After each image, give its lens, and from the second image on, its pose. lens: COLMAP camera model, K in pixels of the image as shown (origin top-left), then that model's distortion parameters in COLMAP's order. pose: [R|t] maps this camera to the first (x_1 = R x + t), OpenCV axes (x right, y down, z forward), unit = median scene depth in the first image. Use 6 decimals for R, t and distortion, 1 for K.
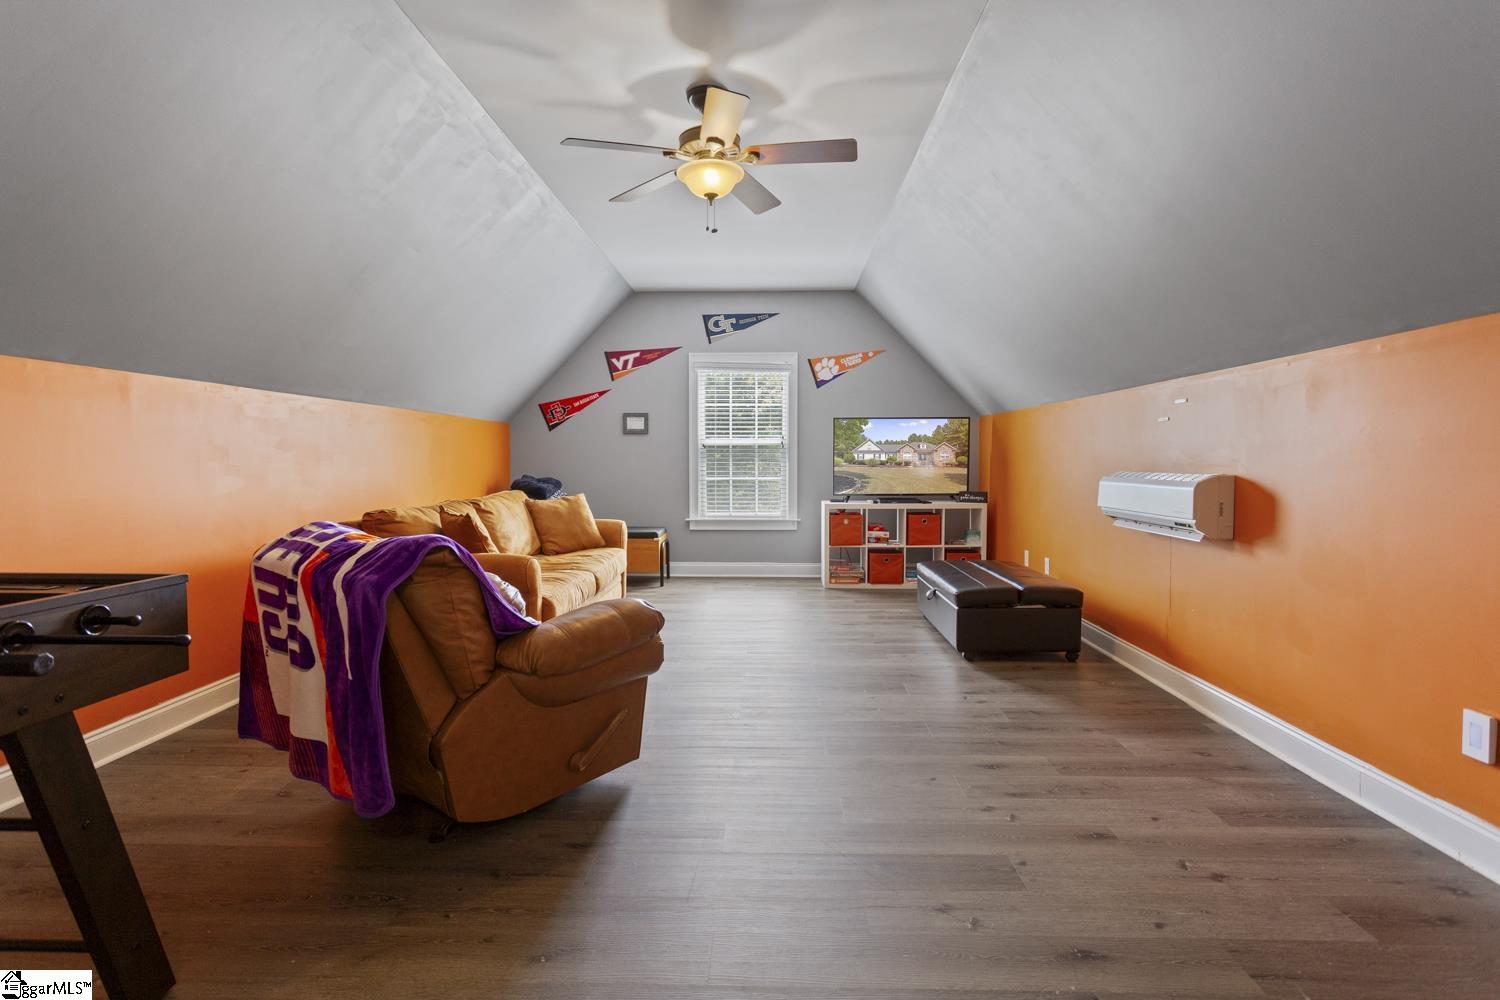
lens RADIAL K [[720.1, 0, 747.9], [0, 720.1, 492.8], [0, 0, 1]] dist [0.001621, -0.000011]
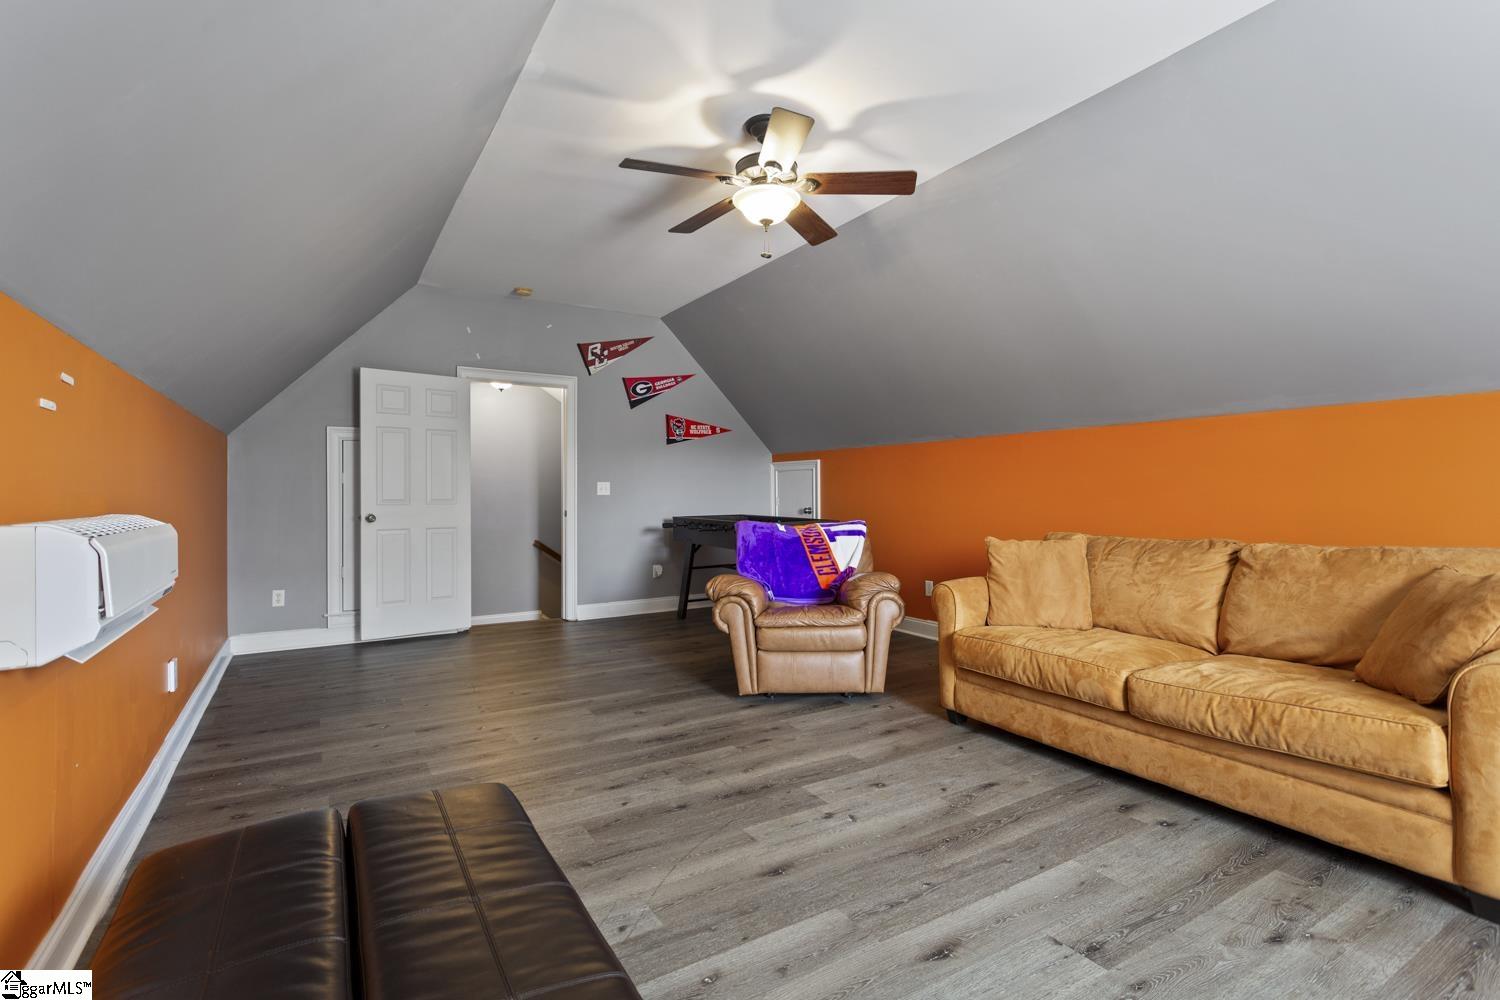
lens RADIAL K [[720.1, 0, 749.3], [0, 720.1, 497.7], [0, 0, 1]] dist [0.001621, -0.000011]
pose [[-0.837888, 0.013599, -0.545673, 0.625773], [-0.014033, 0.998823, 0.046439, -0.094181], [0.545662, 0.046568, -0.836711, 2.233224]]
